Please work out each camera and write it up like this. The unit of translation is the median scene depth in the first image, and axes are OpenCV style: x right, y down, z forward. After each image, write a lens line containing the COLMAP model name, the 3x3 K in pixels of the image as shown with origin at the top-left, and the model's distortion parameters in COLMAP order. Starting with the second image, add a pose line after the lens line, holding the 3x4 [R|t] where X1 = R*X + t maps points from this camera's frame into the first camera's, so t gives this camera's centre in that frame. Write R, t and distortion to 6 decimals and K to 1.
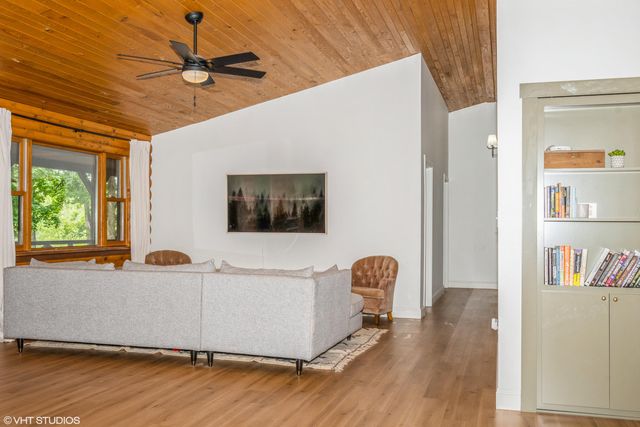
lens RADIAL K [[634.0, 0, 320.0], [0, 634.0, 215.6], [0, 0, 1]] dist [0.014164, 0.000000]
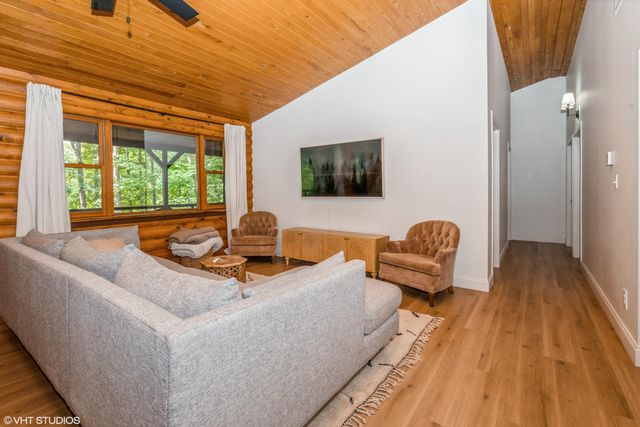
lens RADIAL K [[294.6, 0, 320.5], [0, 294.6, 194.7], [0, 0, 1]] dist [-0.001804, 0.000013]
pose [[0.940419, -0.012123, -0.339802, 0.077994], [0.022363, 0.999406, 0.026234, 0.009460], [0.339282, -0.032270, 0.940131, 0.531414]]
